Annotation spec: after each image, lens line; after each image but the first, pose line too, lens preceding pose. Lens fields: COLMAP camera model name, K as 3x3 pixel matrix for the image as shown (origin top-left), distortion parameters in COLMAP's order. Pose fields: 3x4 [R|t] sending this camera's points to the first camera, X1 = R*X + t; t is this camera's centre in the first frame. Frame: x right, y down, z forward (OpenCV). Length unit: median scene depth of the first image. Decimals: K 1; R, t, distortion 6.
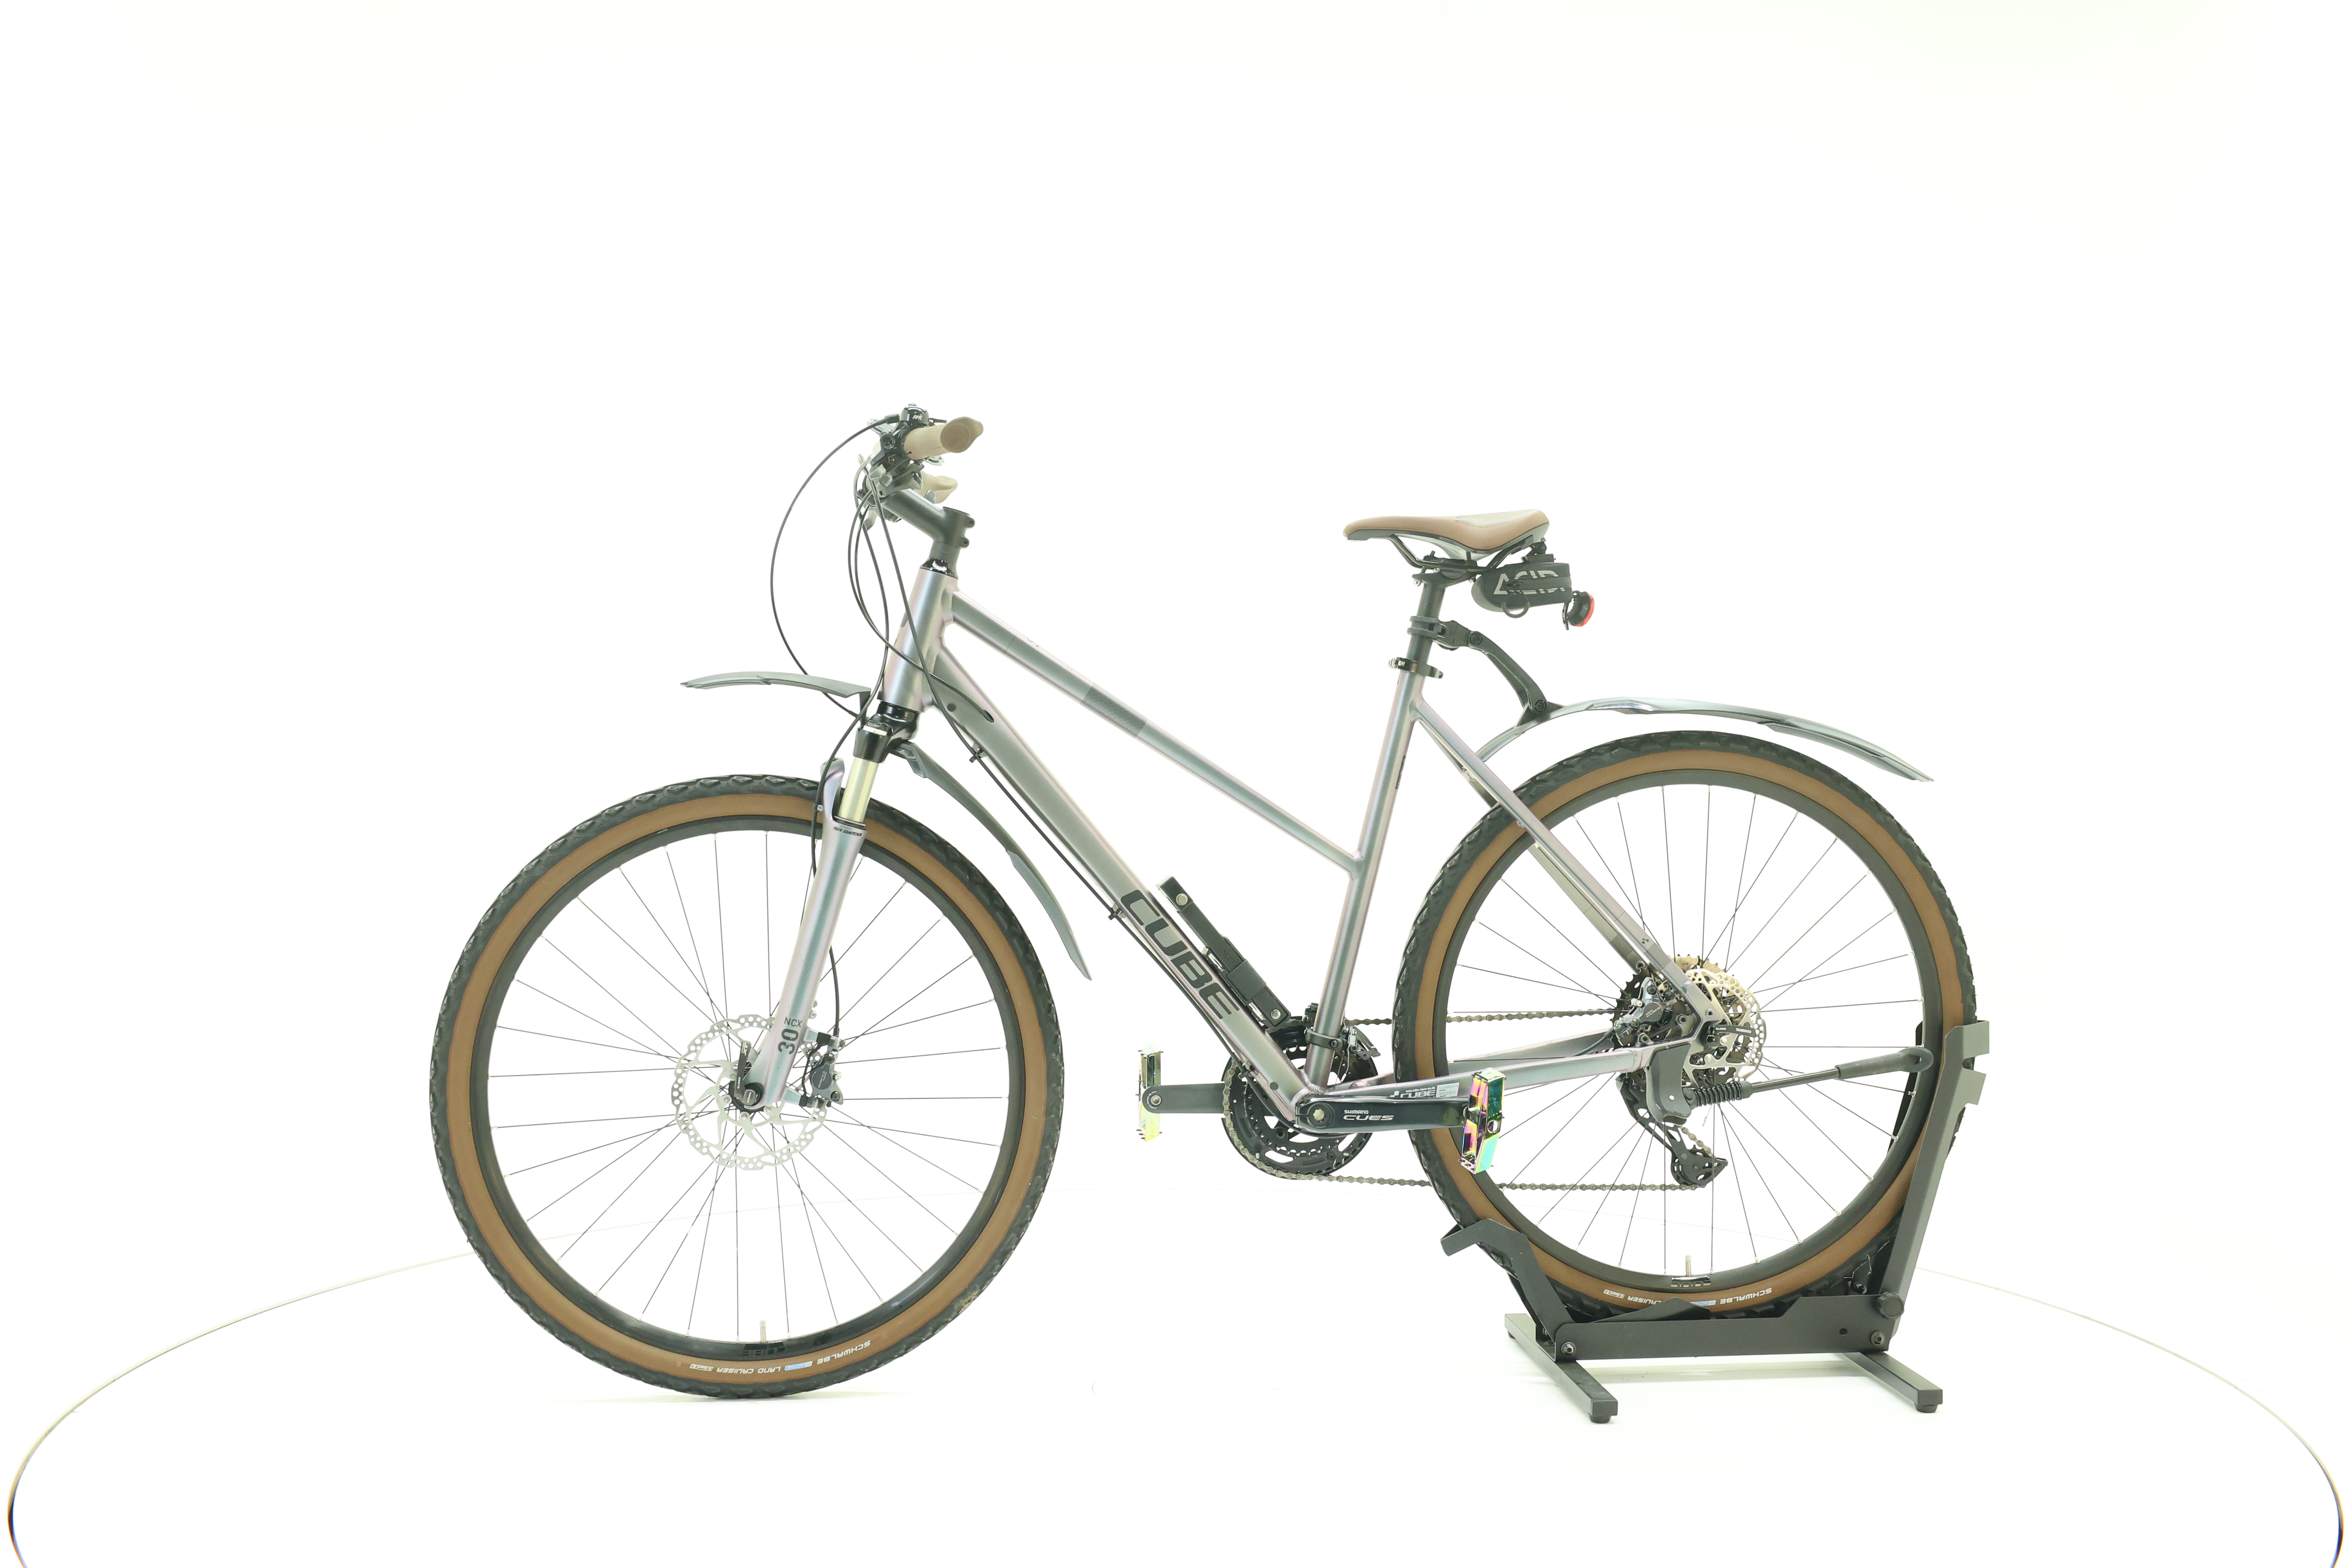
lens RADIAL K [[2526.0, 0, 1175.6], [0, 2526.0, 782.8], [0, 0, 1]] dist [-0.010754, 0.000000]
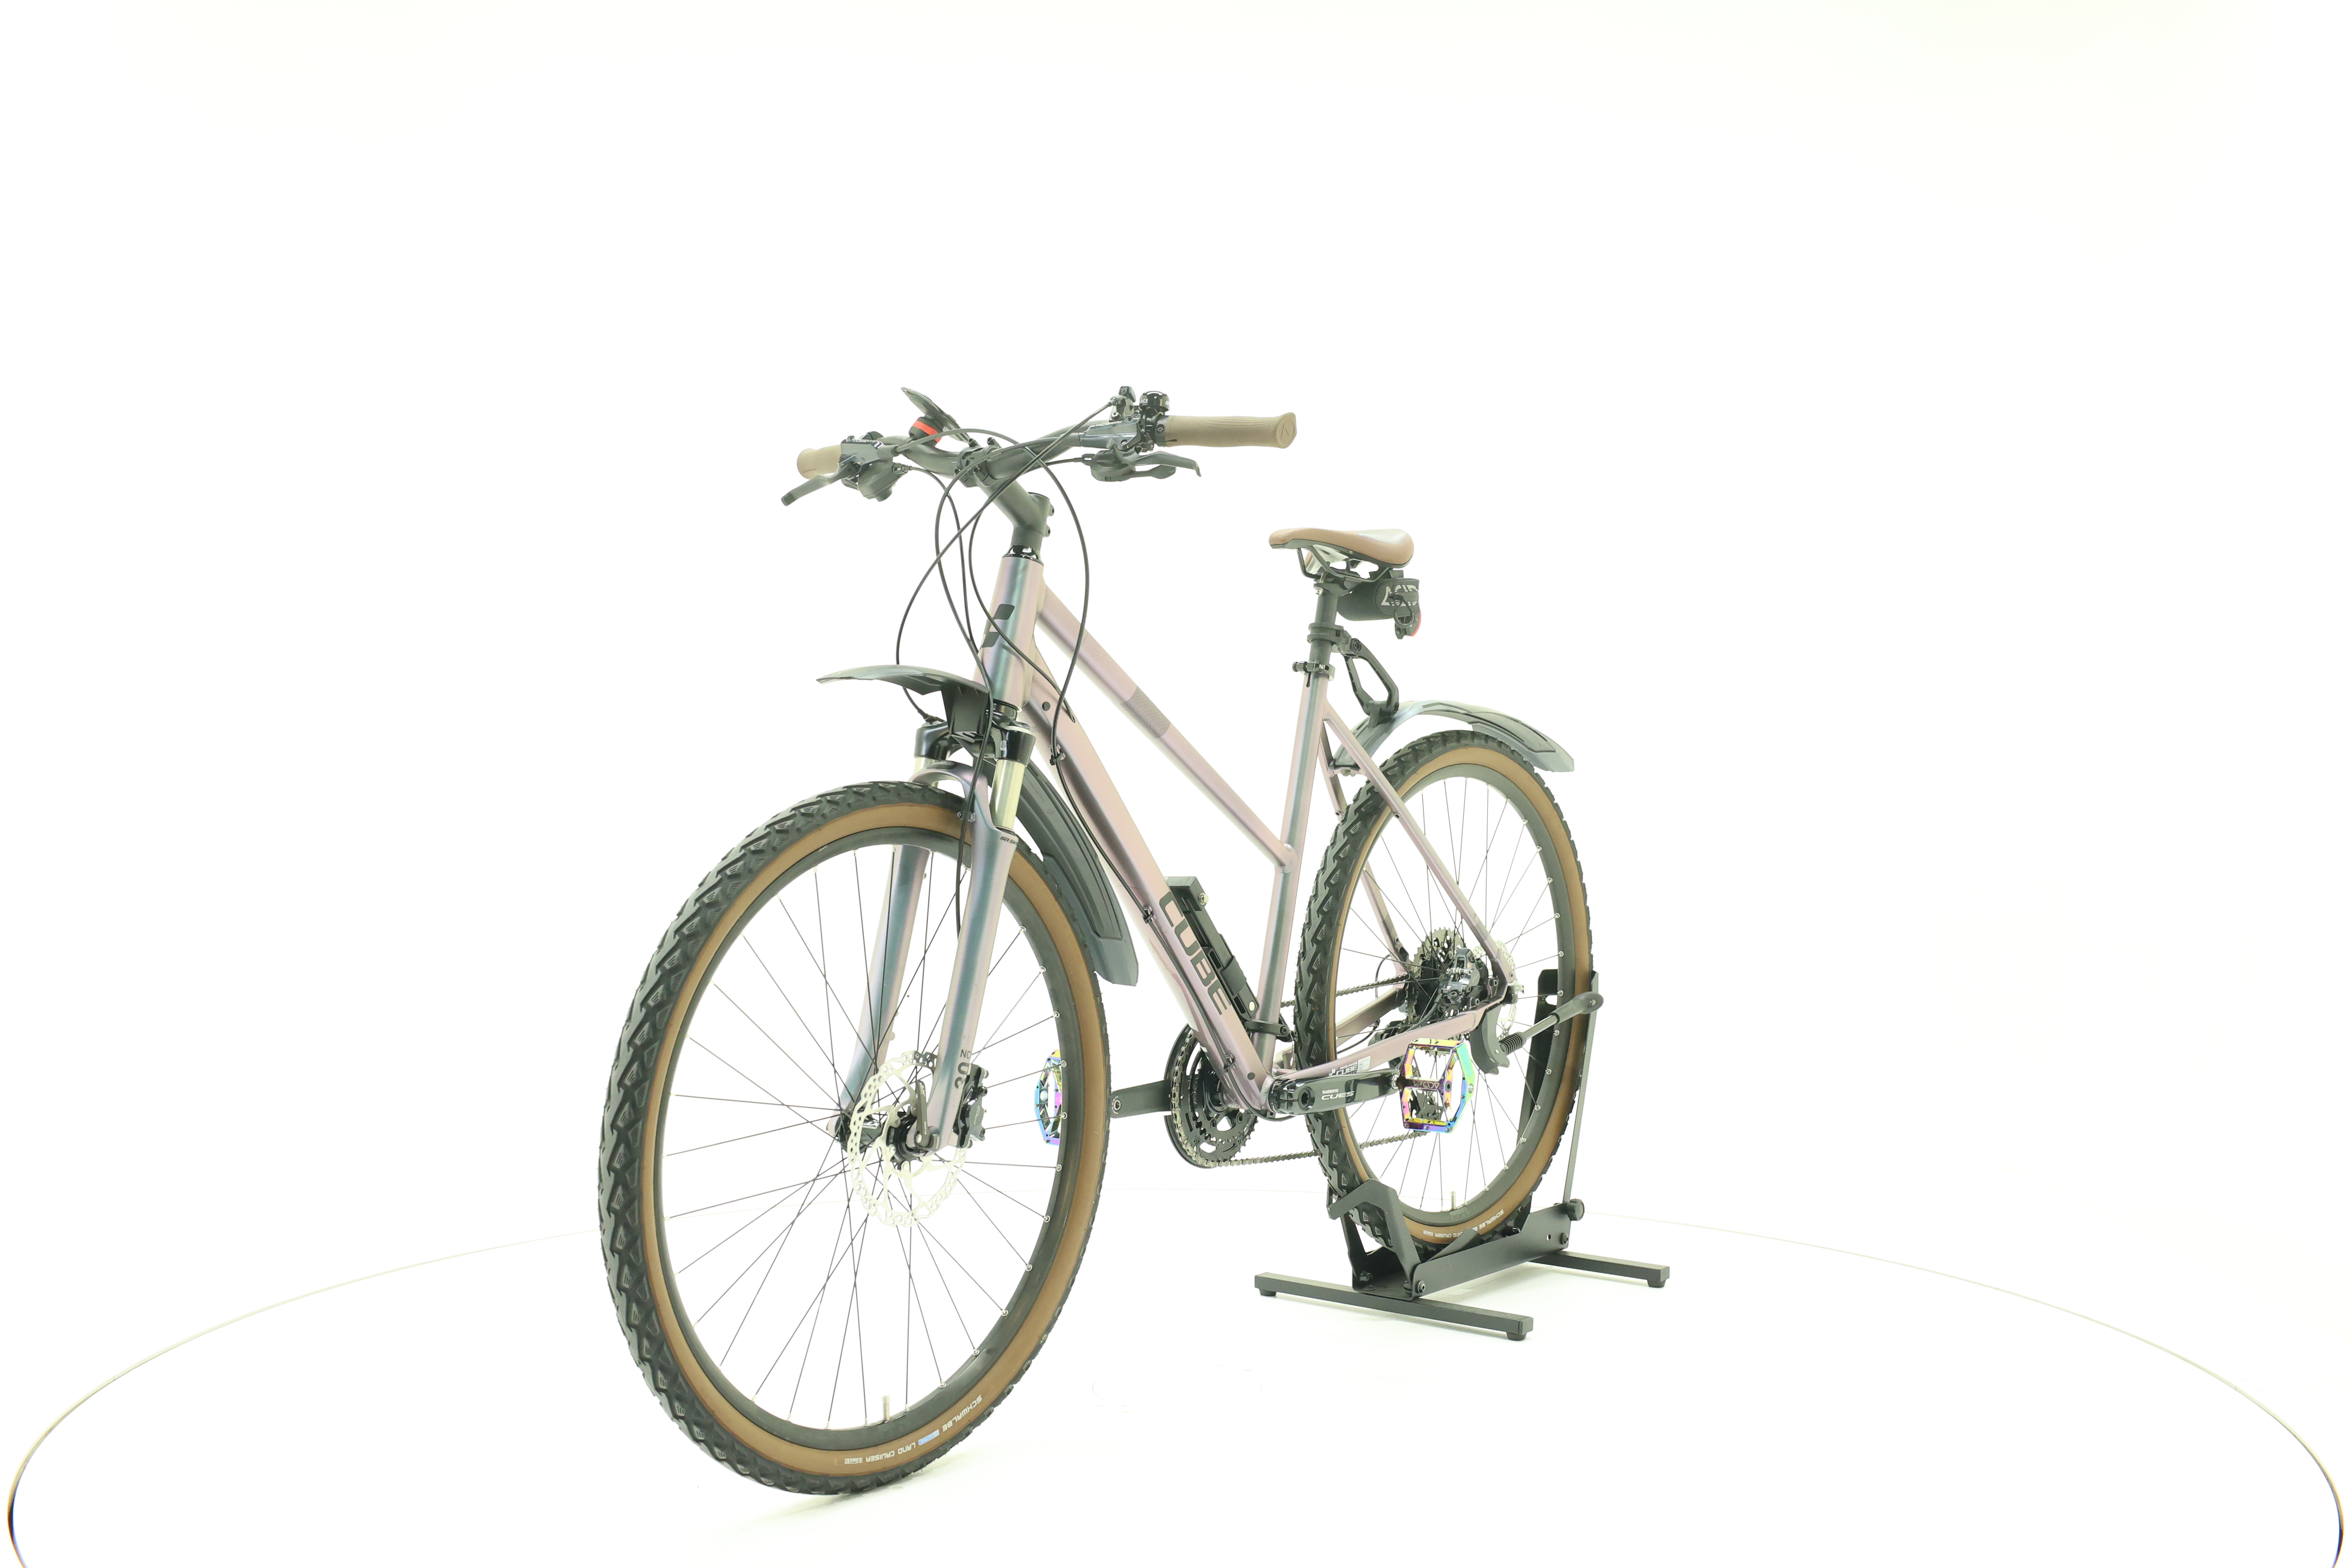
lens RADIAL K [[2526.0, 0, 1177.7], [0, 2526.0, 782.5], [0, 0, 1]] dist [-0.010754, 0.000000]
pose [[0.698187, -0.016142, 0.715733, -0.711248], [0.013108, 0.999866, 0.009763, -0.009872], [-0.715795, 0.002565, 0.698306, 0.300675]]
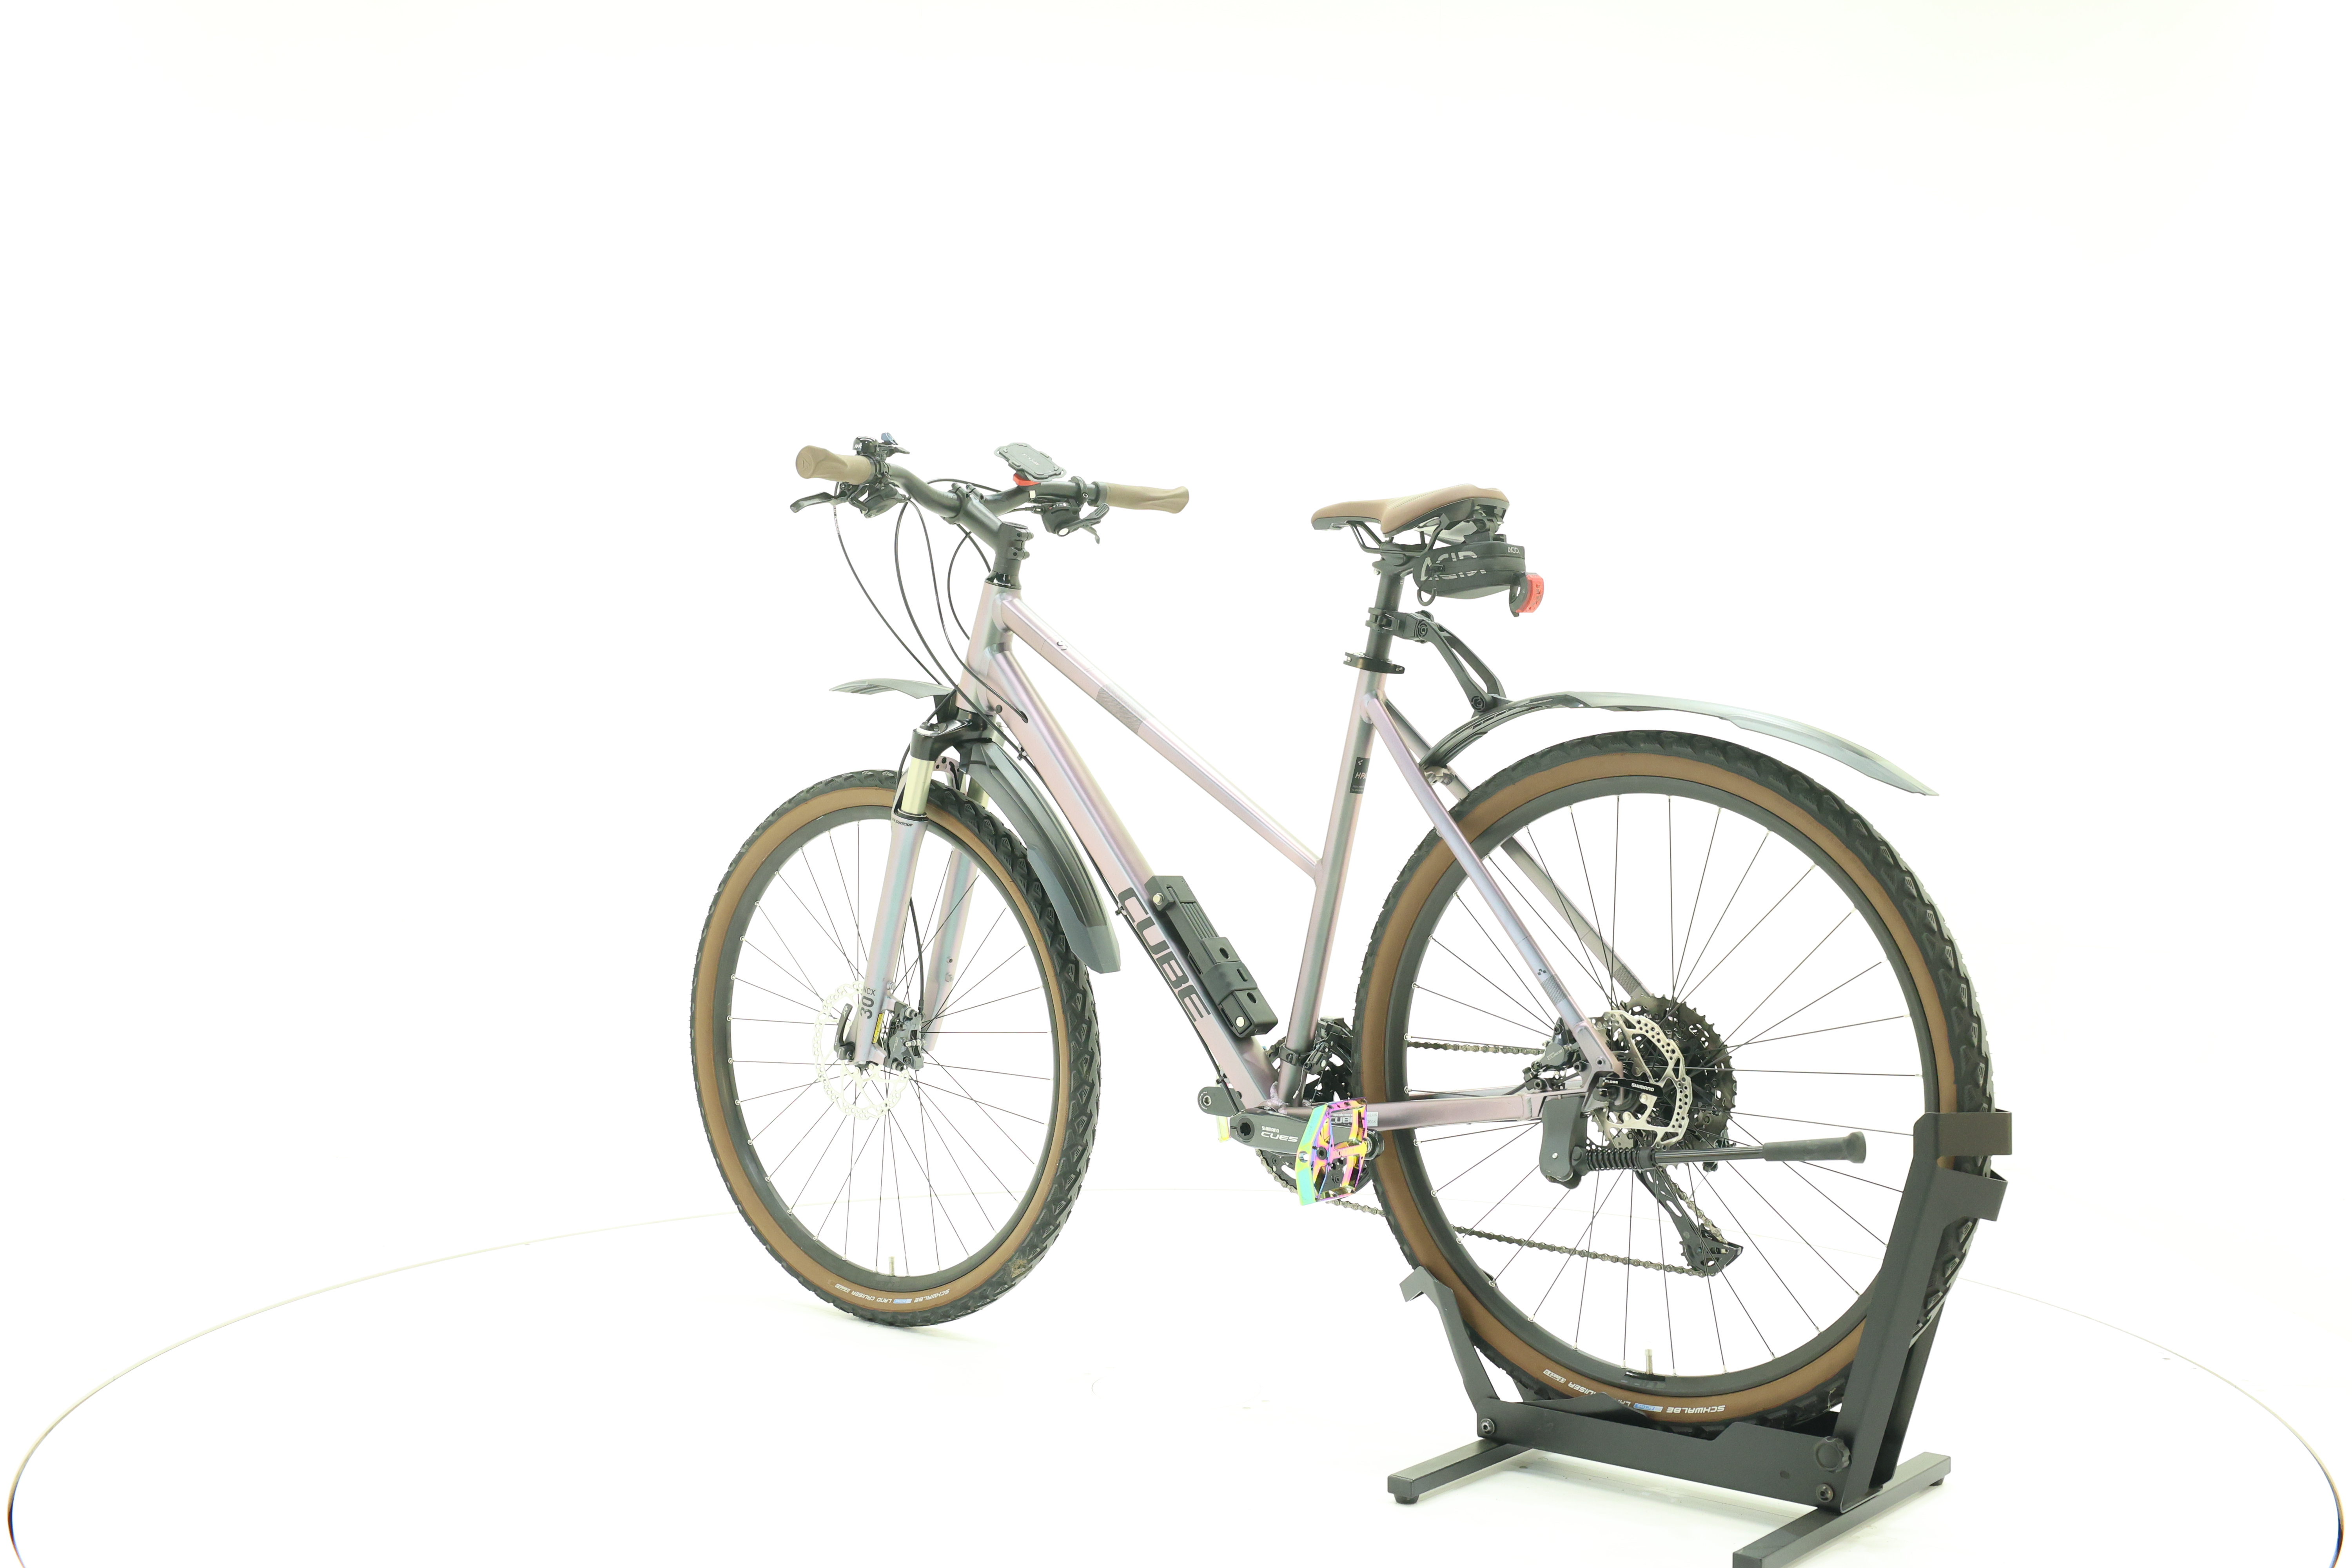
lens RADIAL K [[2526.0, 0, 1175.8], [0, 2526.0, 765.6], [0, 0, 1]] dist [-0.010754, 0.000000]
pose [[0.698417, 0.008787, -0.715637, 0.713129], [-0.016111, 0.999864, -0.003446, -0.003307], [0.715510, 0.013937, 0.698463, 0.298396]]
